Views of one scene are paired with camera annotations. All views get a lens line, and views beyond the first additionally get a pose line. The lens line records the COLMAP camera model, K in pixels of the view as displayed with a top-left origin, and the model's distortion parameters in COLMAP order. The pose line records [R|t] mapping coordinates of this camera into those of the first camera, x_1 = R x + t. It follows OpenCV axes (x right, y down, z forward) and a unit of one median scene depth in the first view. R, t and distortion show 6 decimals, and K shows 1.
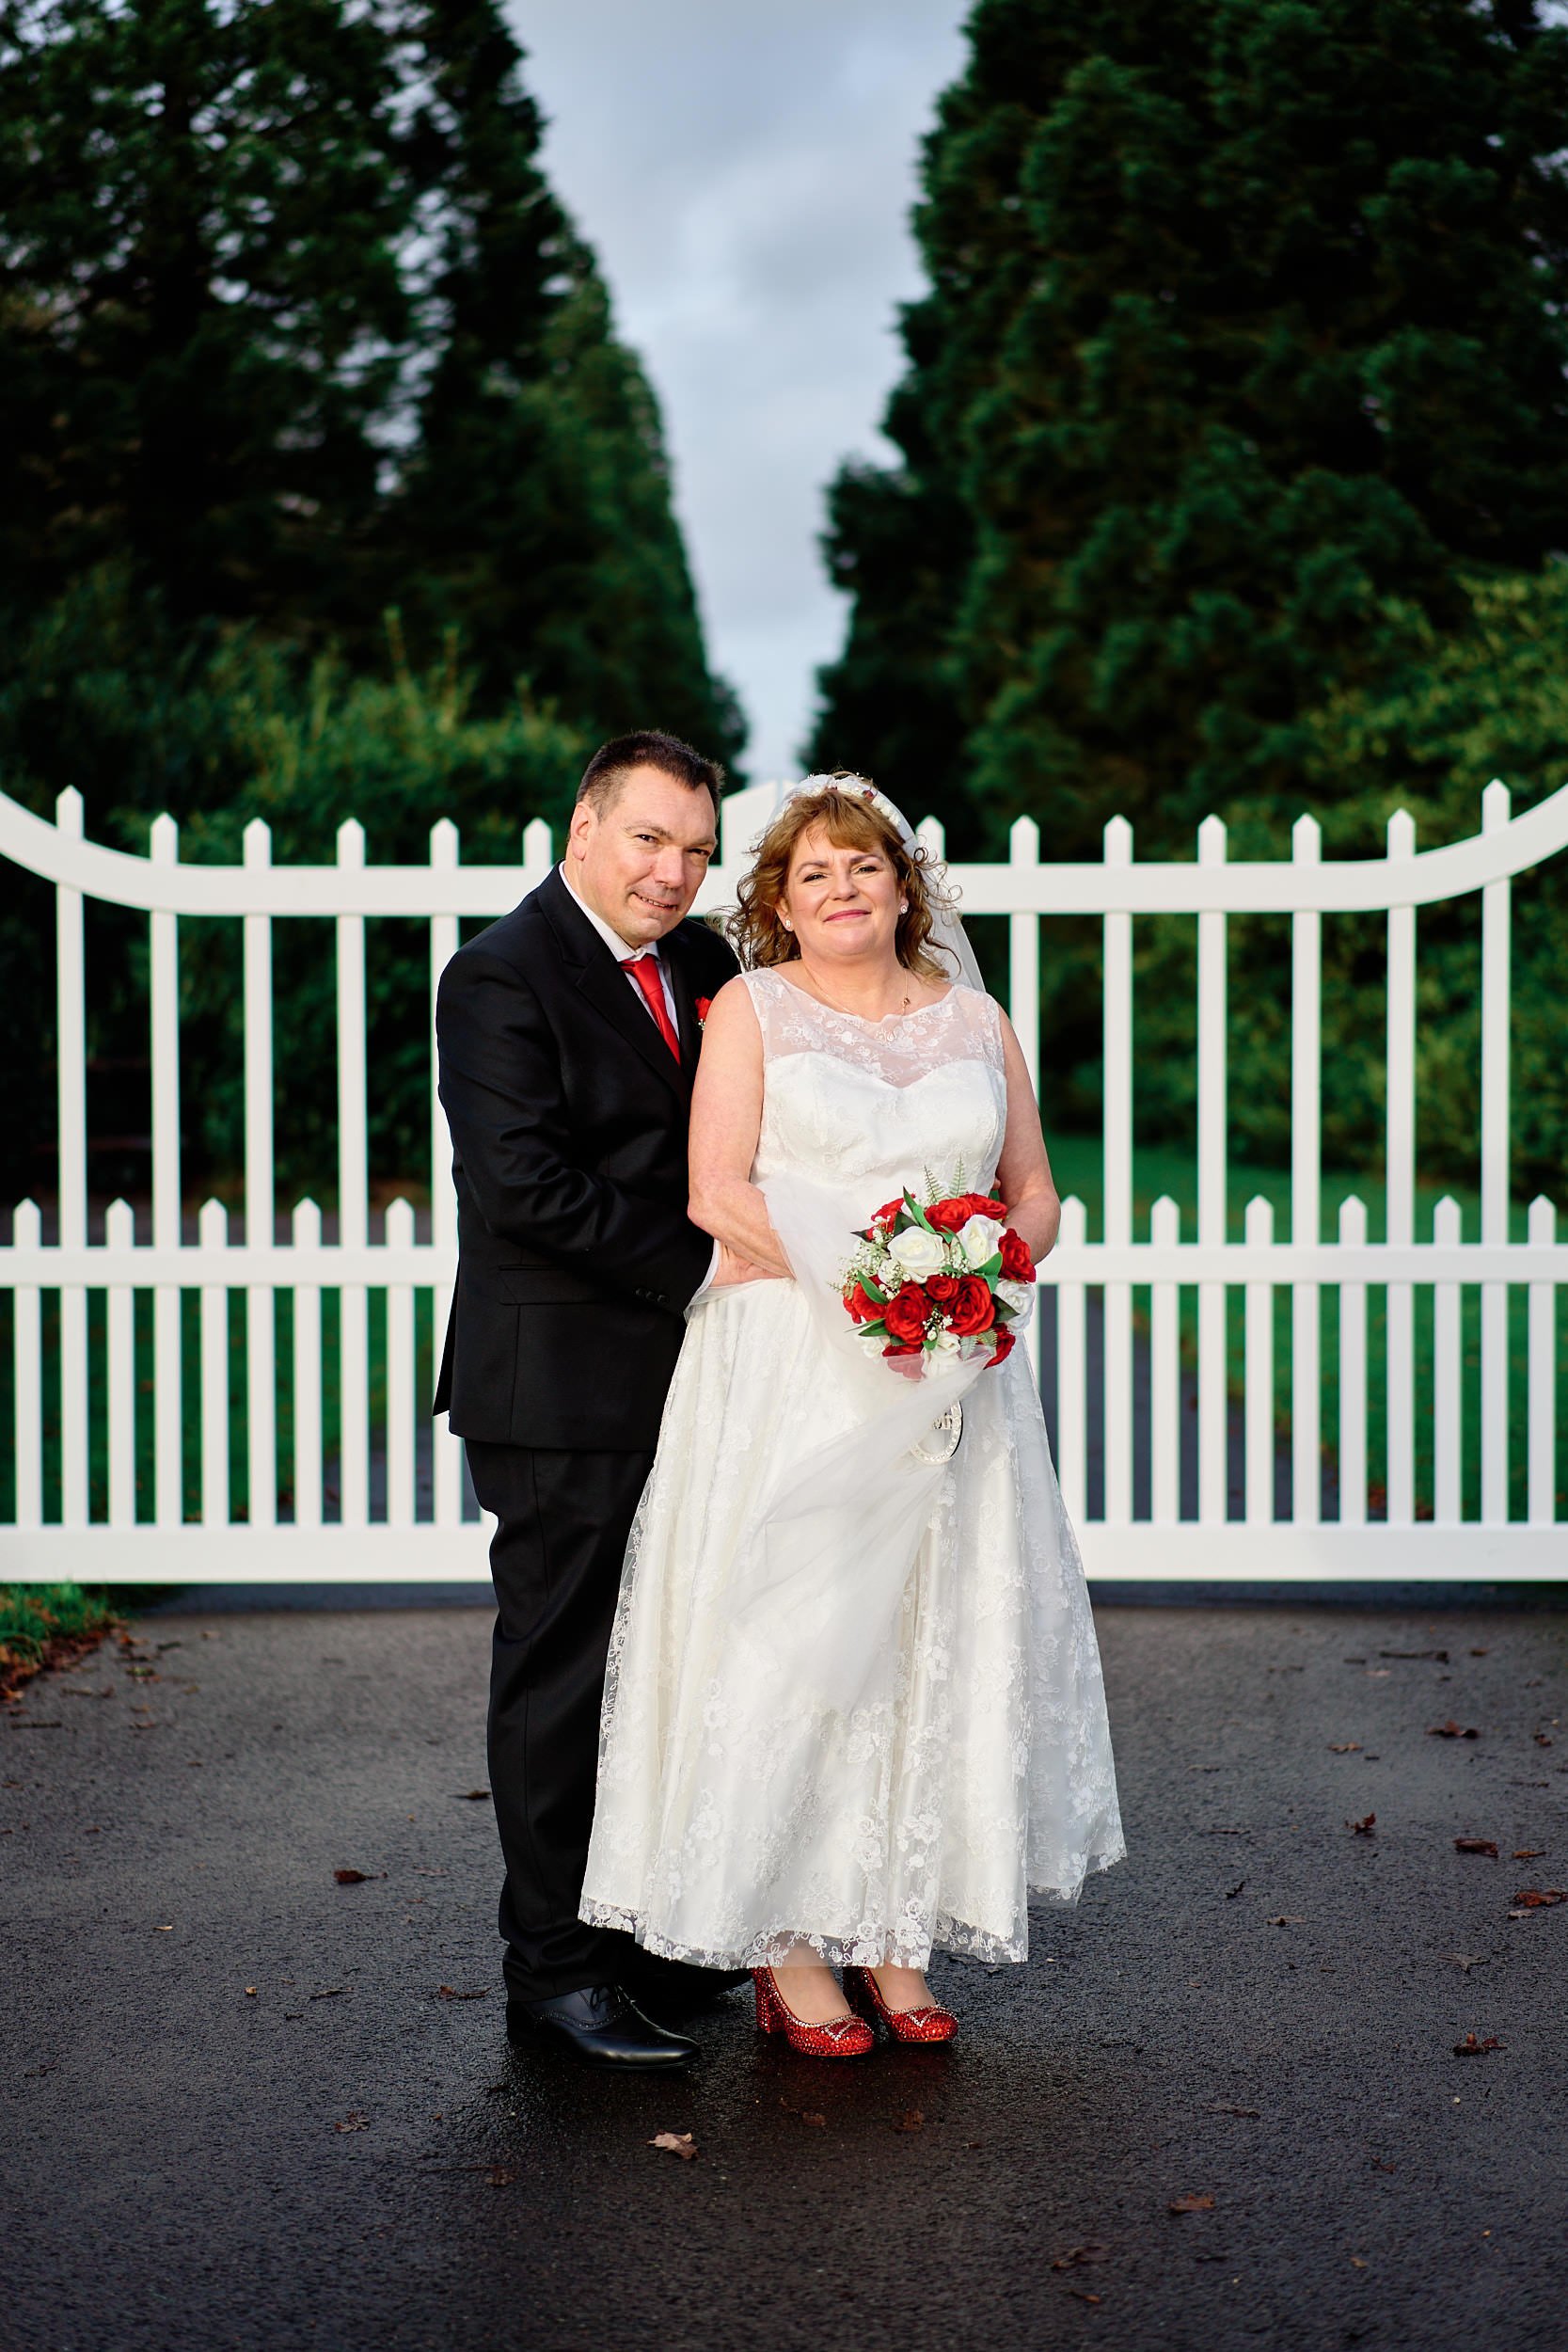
lens RADIAL K [[4008.4, 0, 784.0], [0, 4008.4, 1176.0], [0, 0, 1]] dist [0.157363, -1.074585]
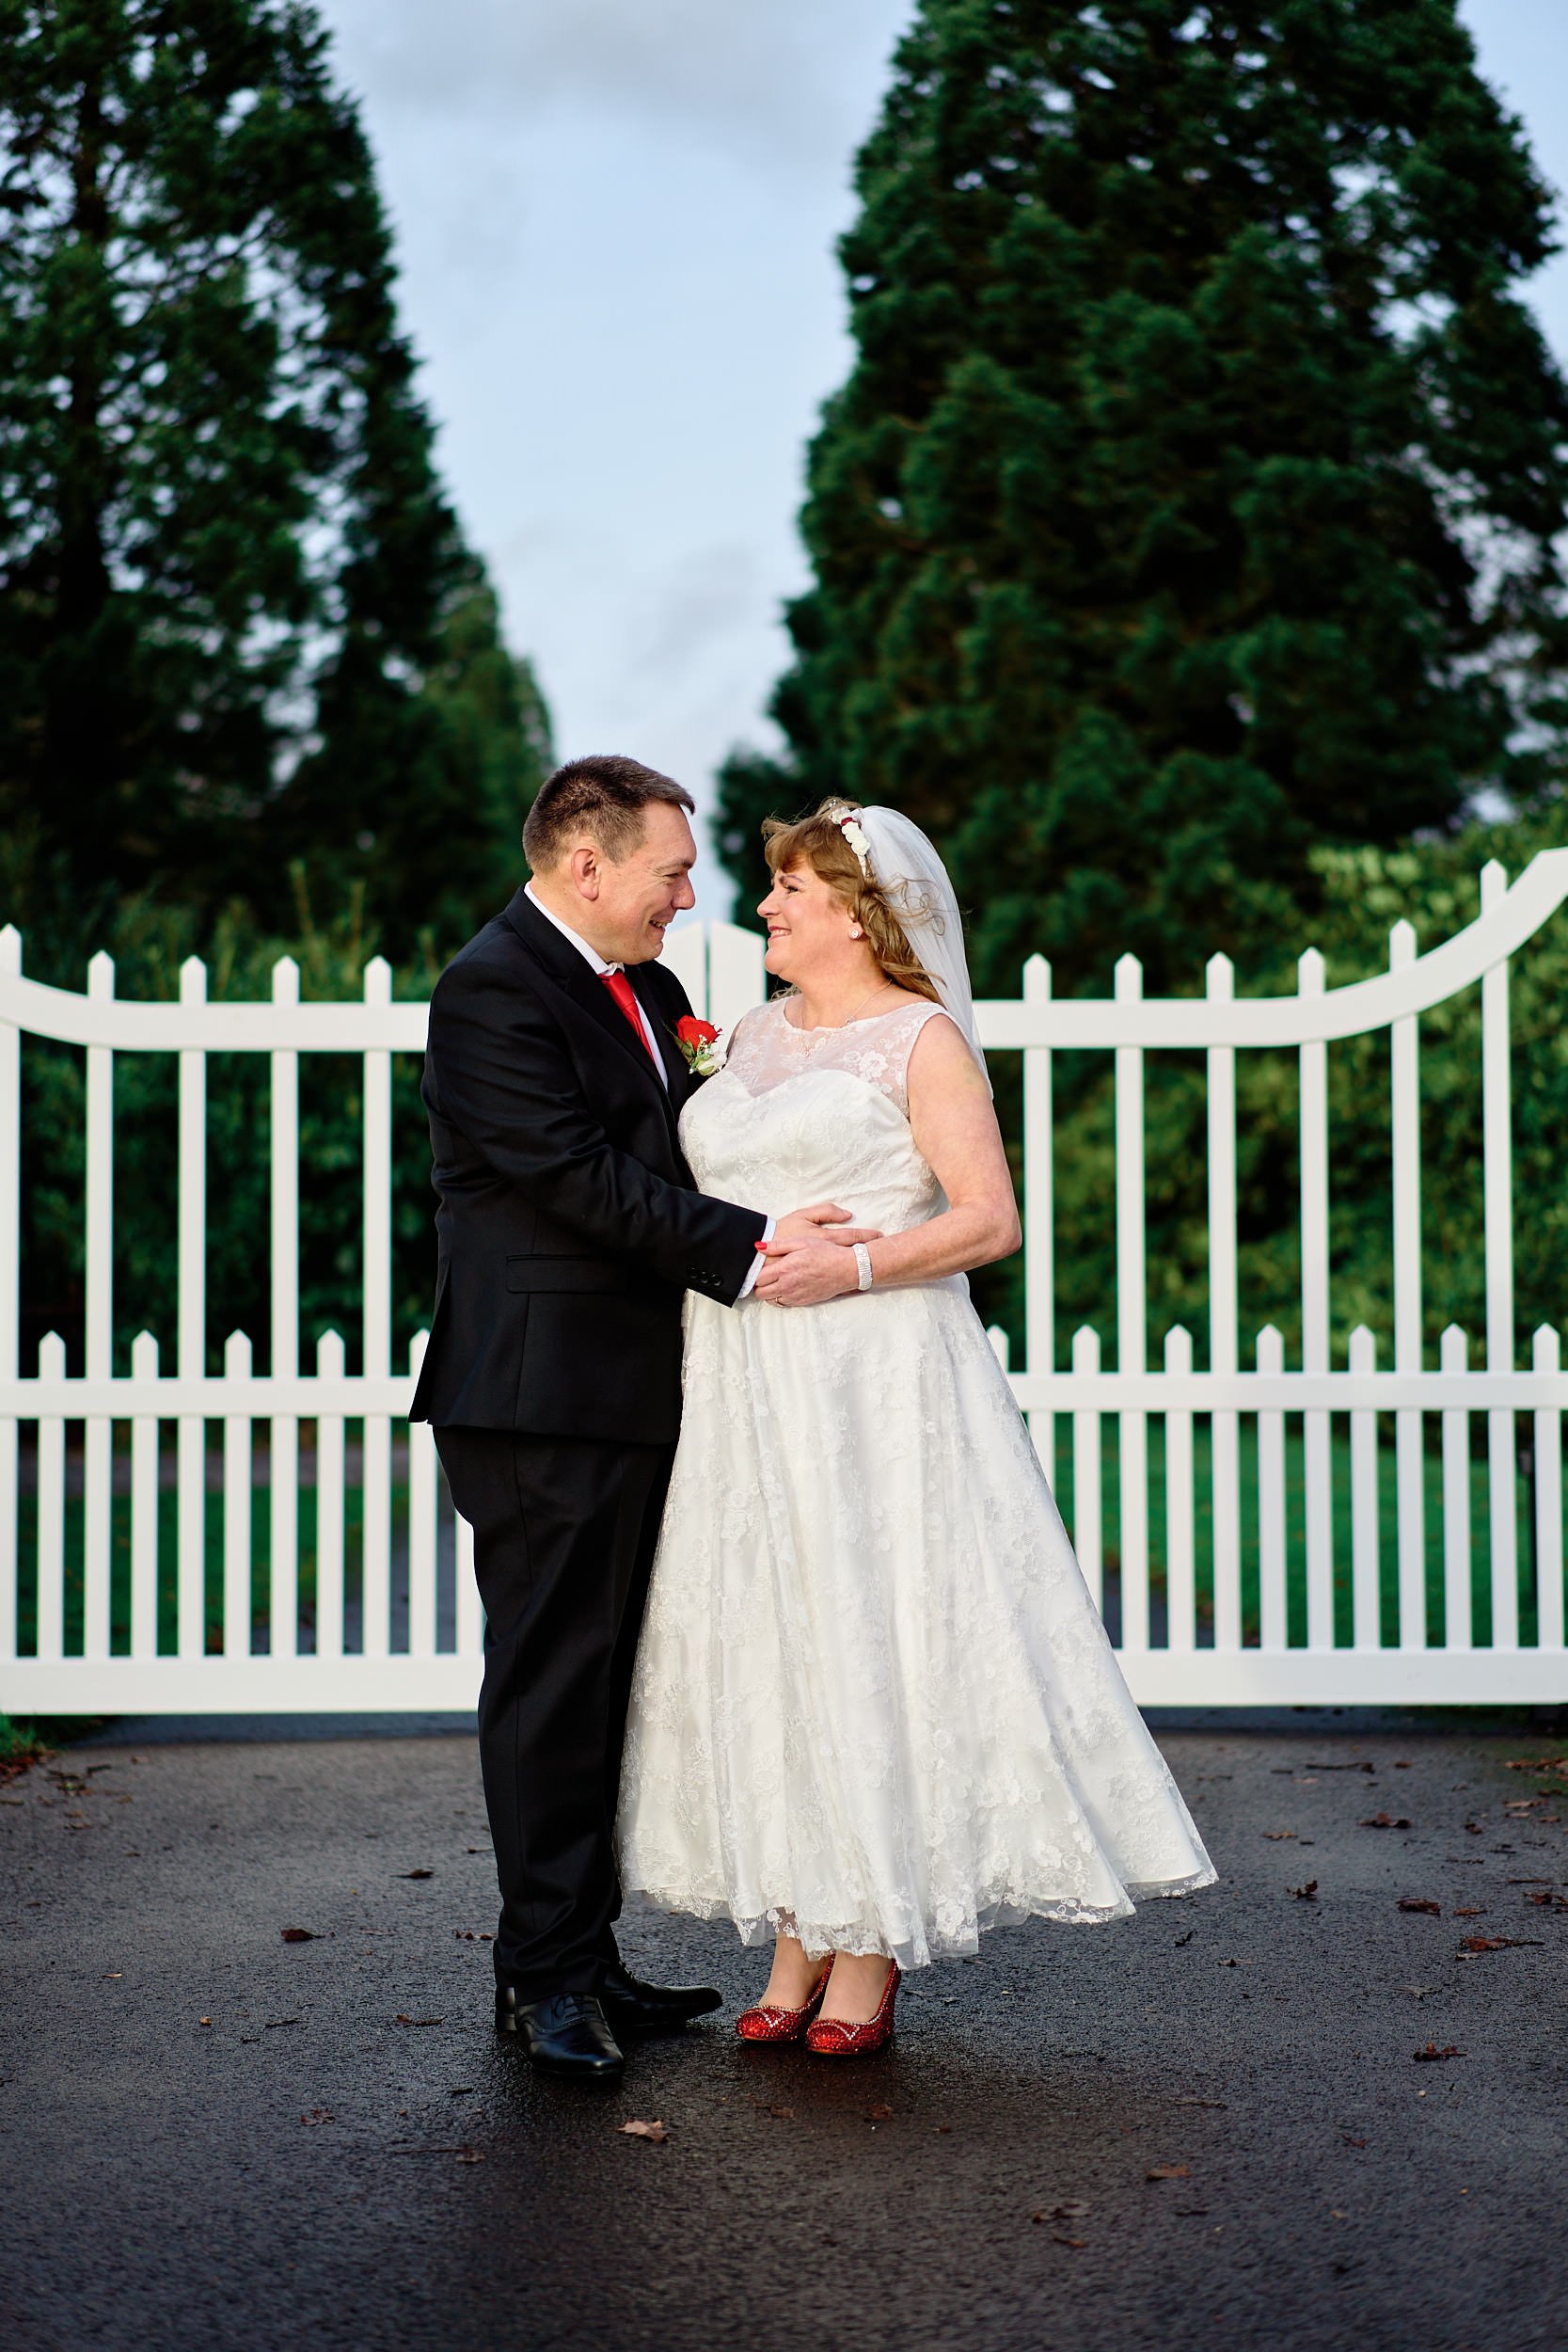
lens RADIAL K [[3938.8, 0, 784.0], [0, 3938.8, 1176.0], [0, 0, 1]] dist [0.155275, -1.066933]
pose [[0.999489, 0.000455, 0.031968, -0.014072], [0.002127, 0.996736, -0.080702, 0.049351], [-0.031900, 0.080729, 0.996225, 0.003669]]
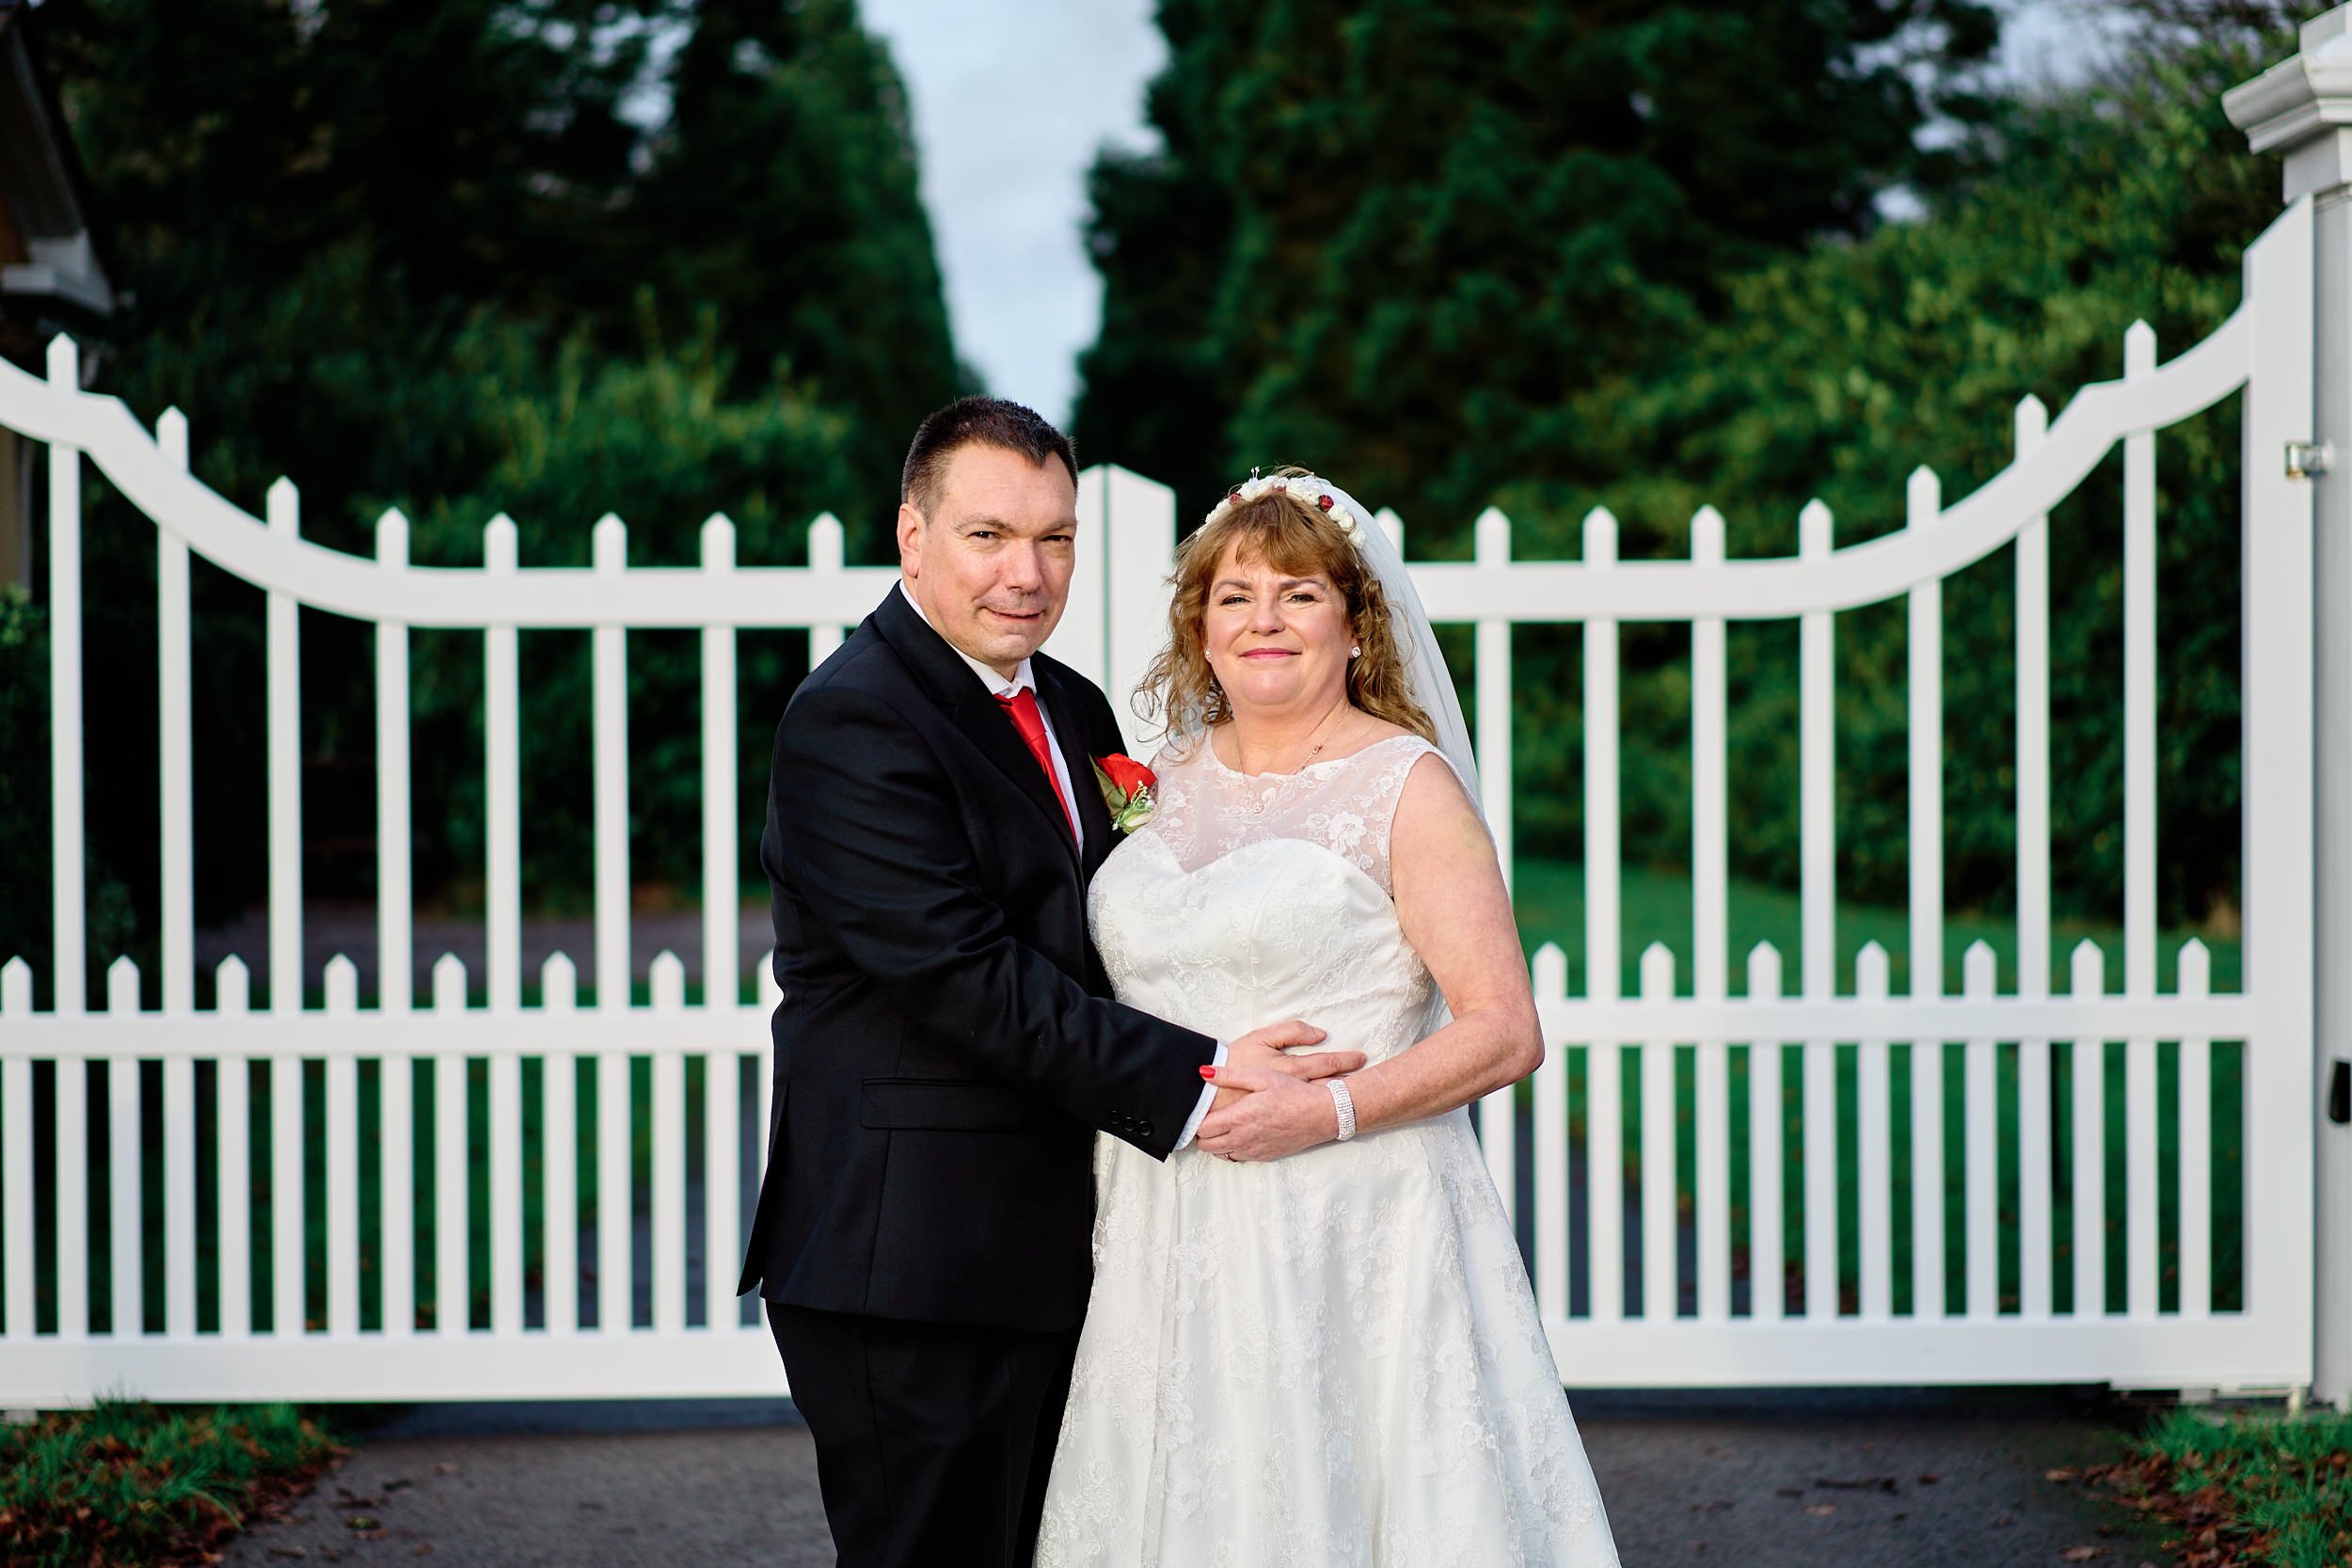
lens RADIAL K [[3938.8, 0, 1173.2], [0, 3938.8, 757.3], [0, 0, 1]] dist [0.155275, -1.066933]
pose [[0.999308, -0.004568, 0.036920, -0.018840], [0.005443, 0.999706, -0.023624, -0.016327], [-0.036801, 0.023809, 0.999039, 0.151557]]
